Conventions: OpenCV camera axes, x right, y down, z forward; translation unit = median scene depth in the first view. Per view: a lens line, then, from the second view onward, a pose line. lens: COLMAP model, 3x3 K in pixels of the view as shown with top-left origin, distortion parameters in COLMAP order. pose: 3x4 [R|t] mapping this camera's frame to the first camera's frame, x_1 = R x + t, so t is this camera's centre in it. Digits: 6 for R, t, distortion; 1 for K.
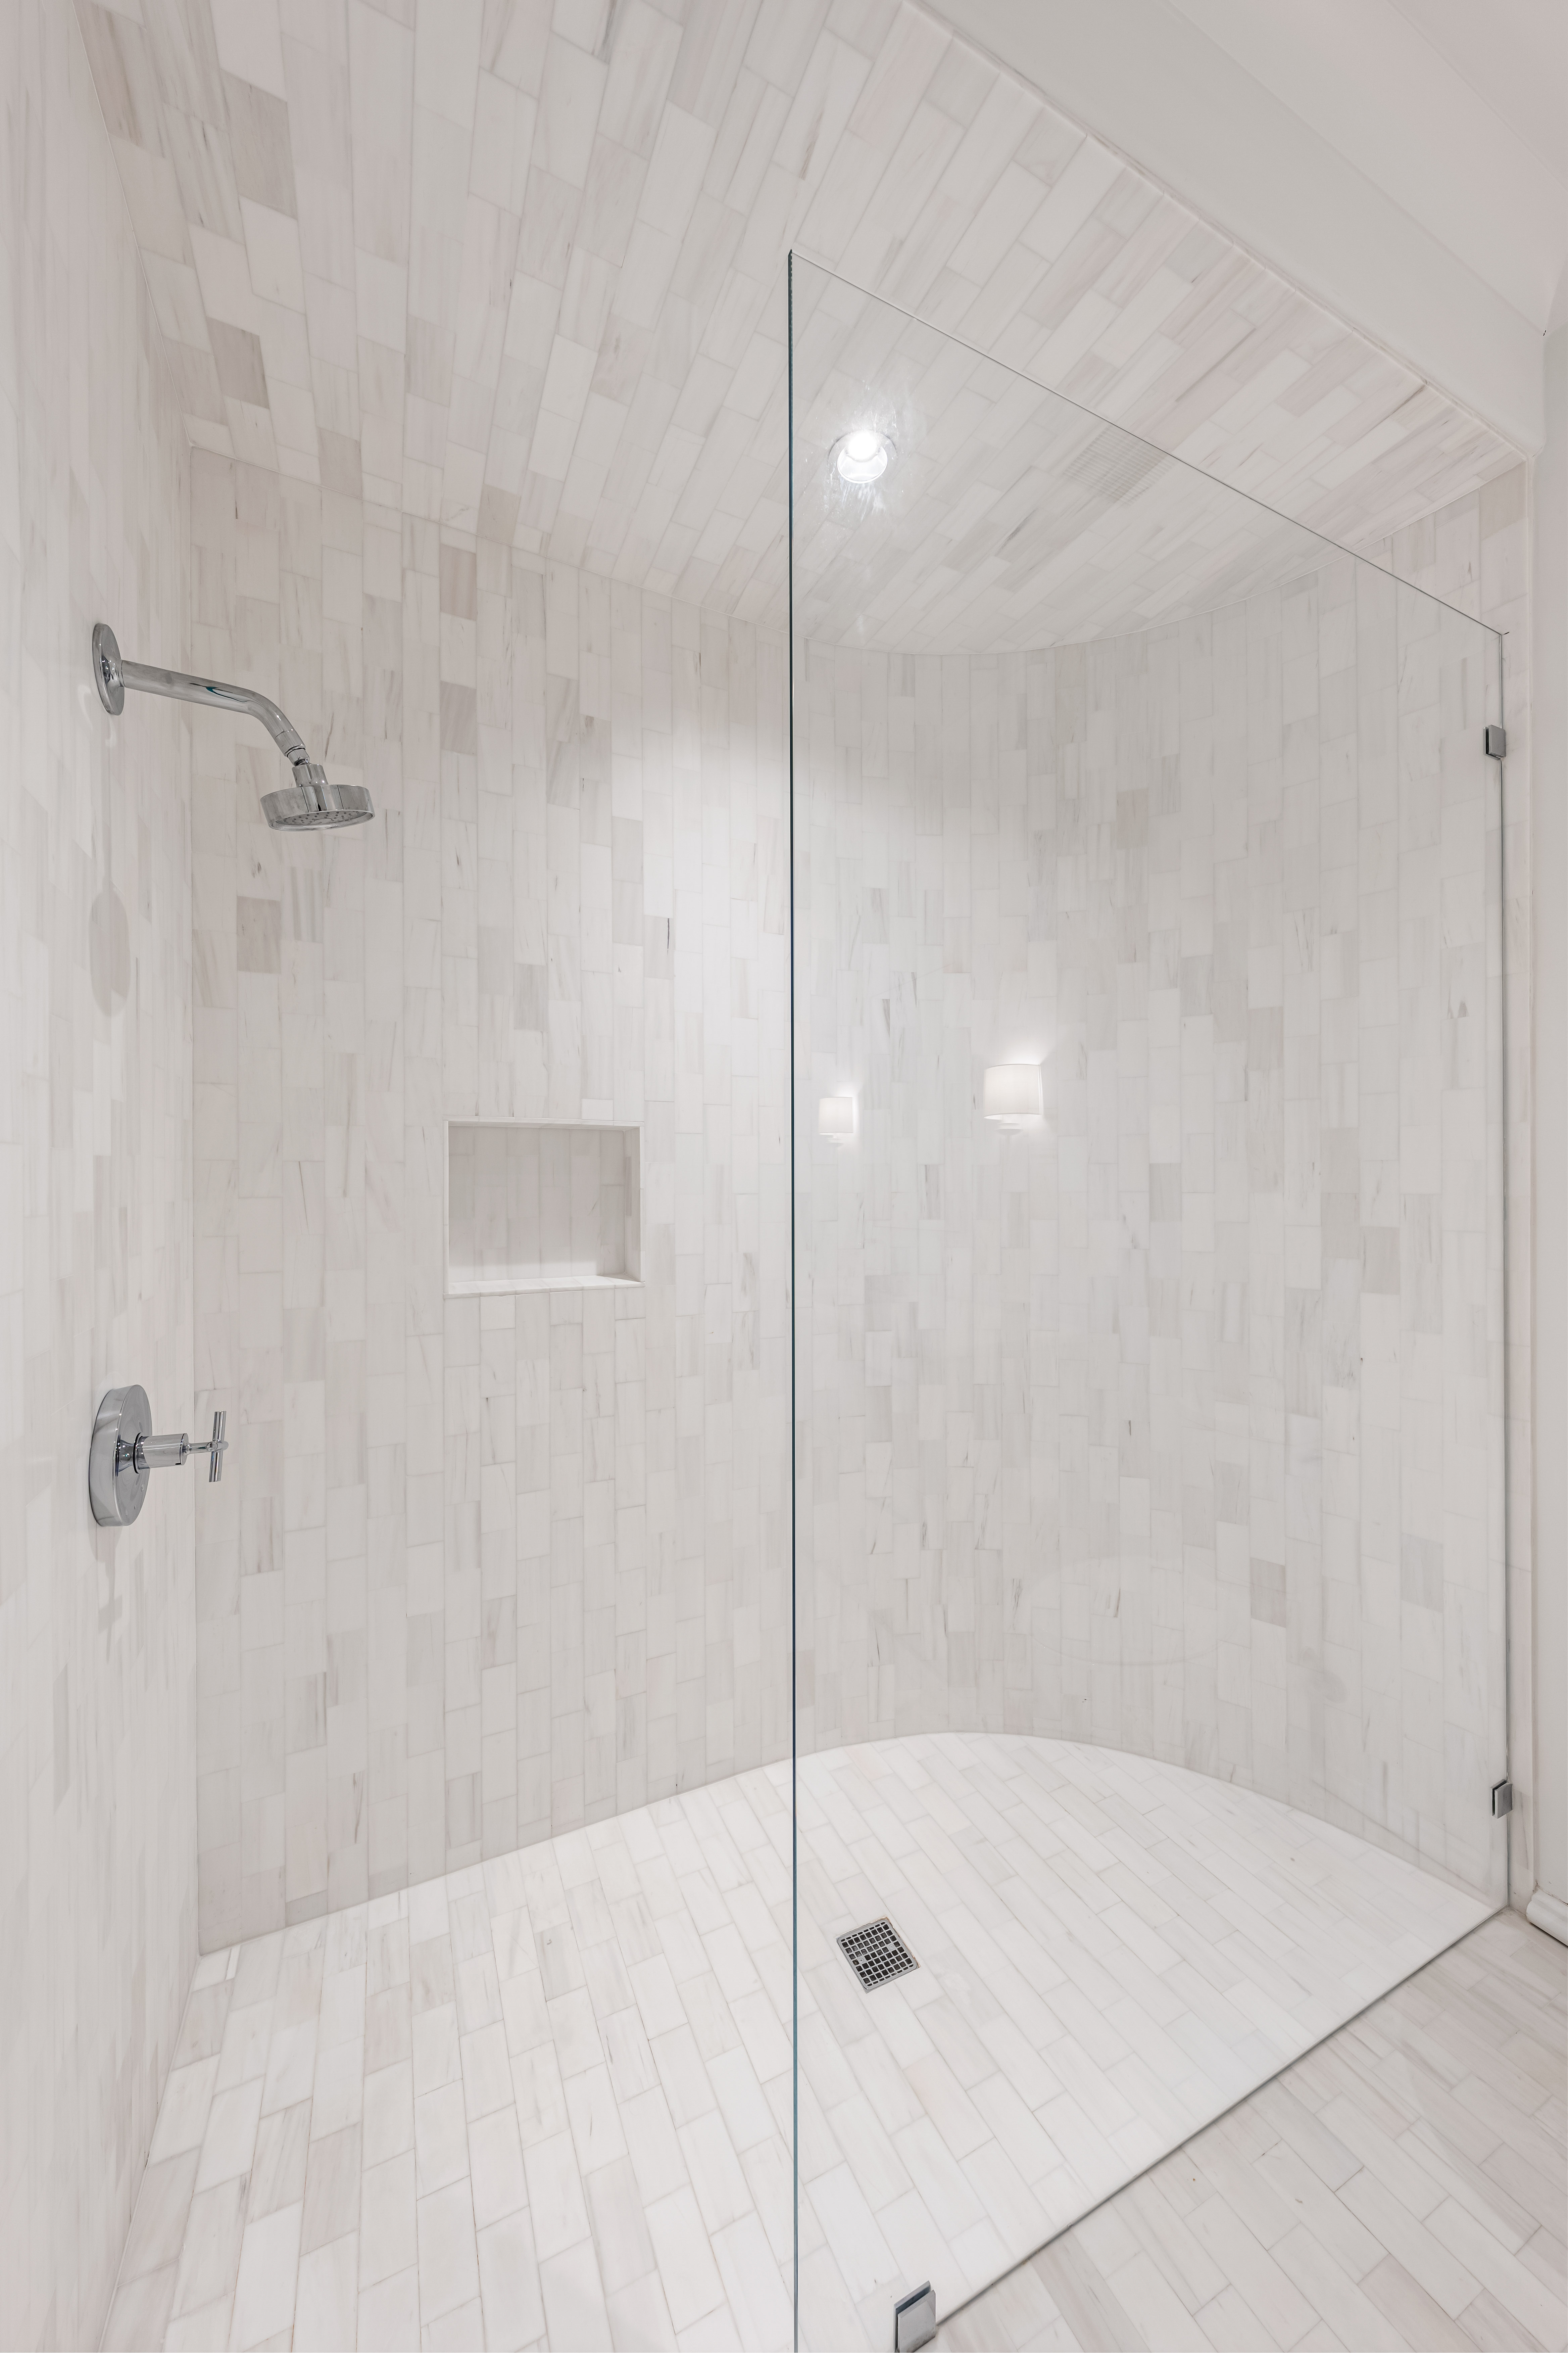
lens RADIAL K [[851.9, 0, 829.3], [0, 851.9, 1183.9], [0, 0, 1]] dist [-0.005411, 0.000867]
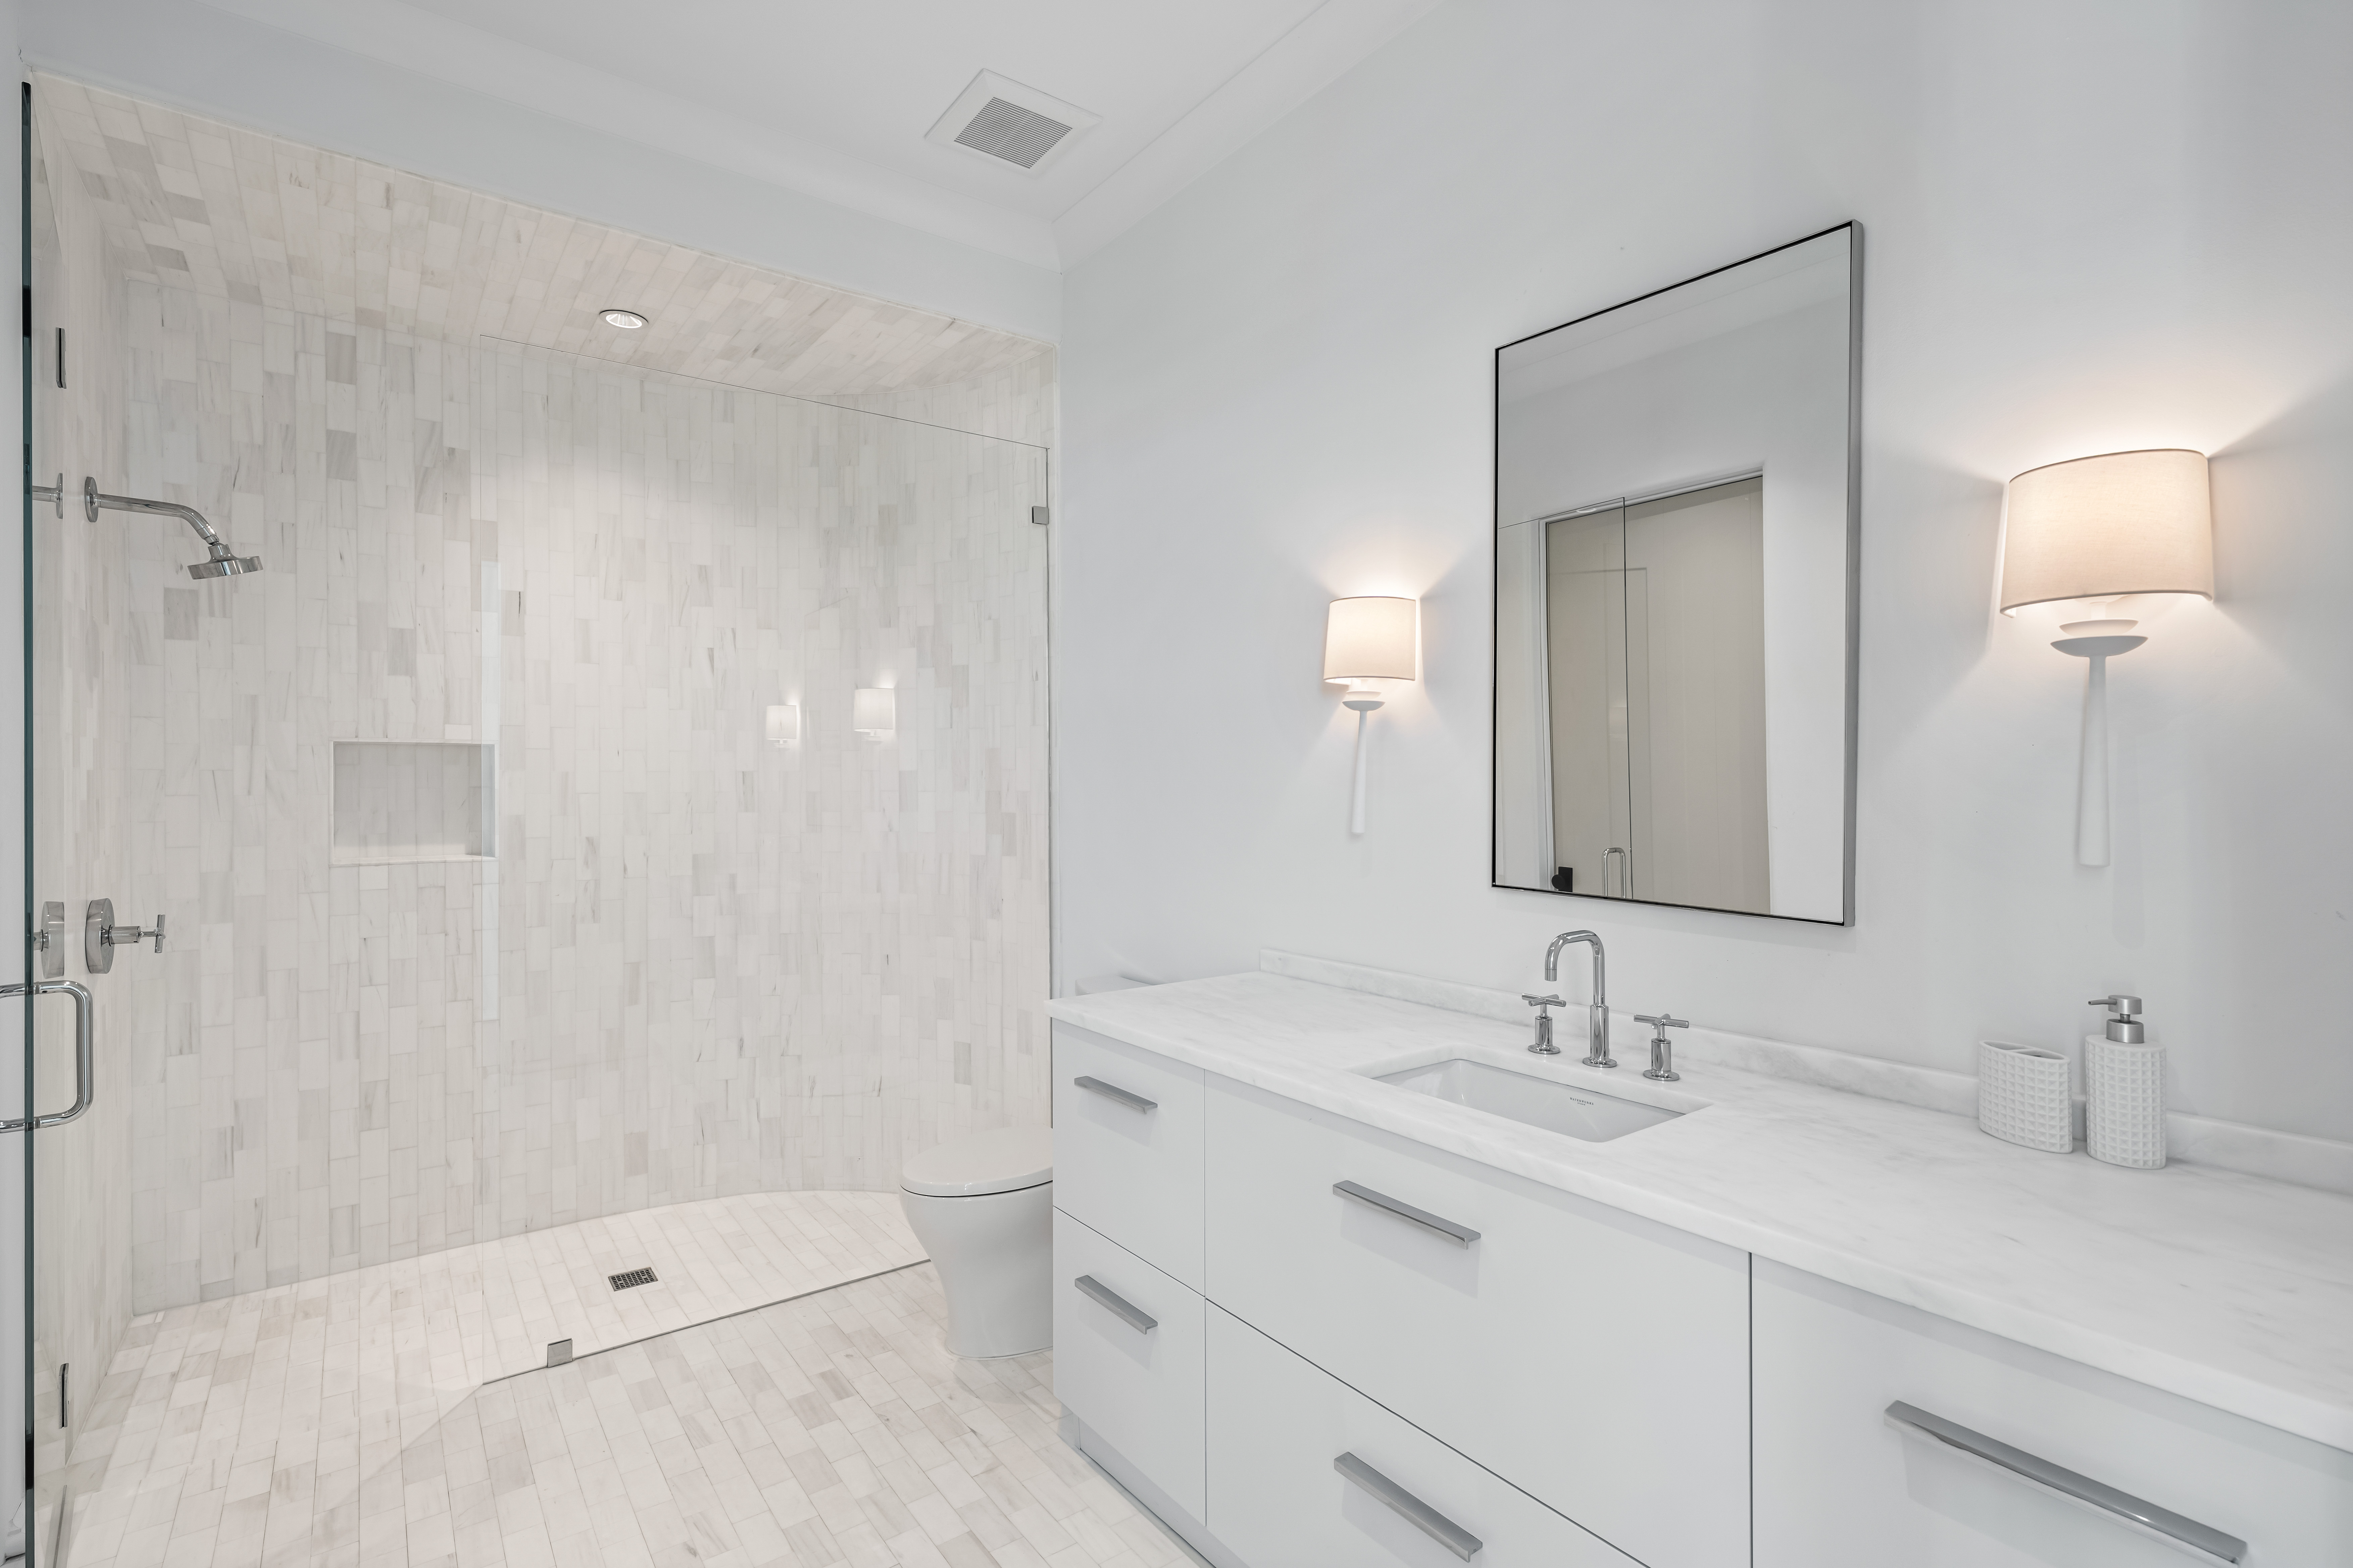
lens RADIAL K [[1071.5, 0, 1162.4], [0, 1071.5, 784.5], [0, 0, 1]] dist [0.001237, -0.000347]
pose [[0.985922, -0.001423, 0.167198, 0.590262], [0.001972, 0.999993, -0.003120, 0.005484], [-0.167193, 0.003405, 0.985918, -0.950270]]
